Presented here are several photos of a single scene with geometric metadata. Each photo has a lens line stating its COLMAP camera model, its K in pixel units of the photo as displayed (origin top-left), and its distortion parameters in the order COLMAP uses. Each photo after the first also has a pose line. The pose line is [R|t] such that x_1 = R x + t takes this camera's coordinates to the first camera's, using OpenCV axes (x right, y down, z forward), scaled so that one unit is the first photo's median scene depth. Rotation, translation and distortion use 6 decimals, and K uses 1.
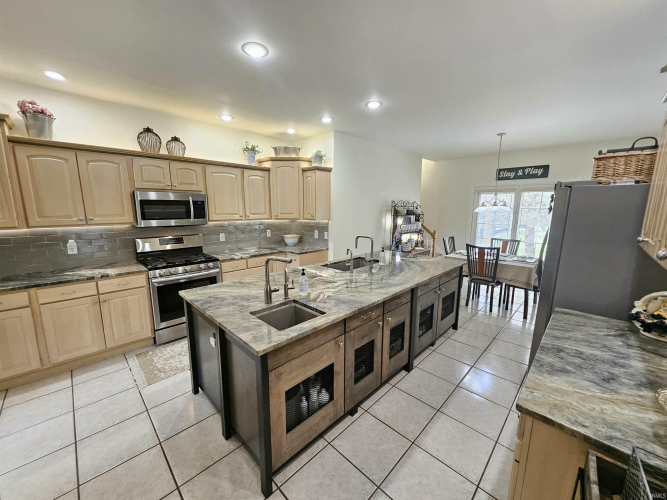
lens RADIAL K [[265.3, 0, 333.5], [0, 265.3, 250.0], [0, 0, 1]] dist [0.001705, -0.000020]
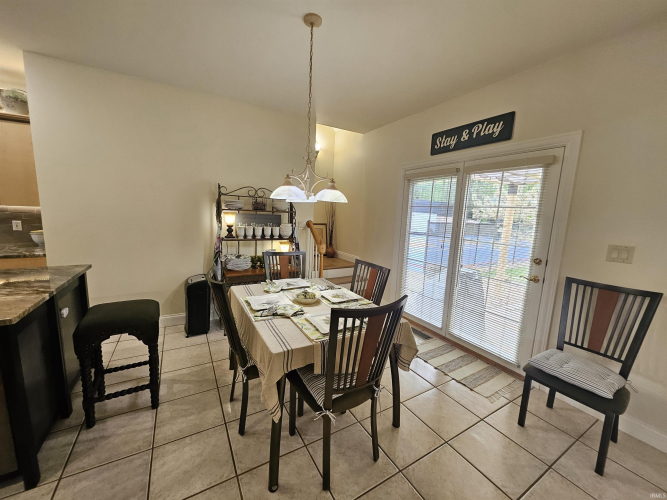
lens RADIAL K [[265.3, 0, 333.5], [0, 265.3, 250.0], [0, 0, 1]] dist [0.001705, -0.000020]
pose [[0.966250, 0.071035, -0.247620, 0.717172], [-0.078651, 0.996681, -0.020988, -0.051975], [0.245307, 0.039755, 0.968630, 0.544143]]
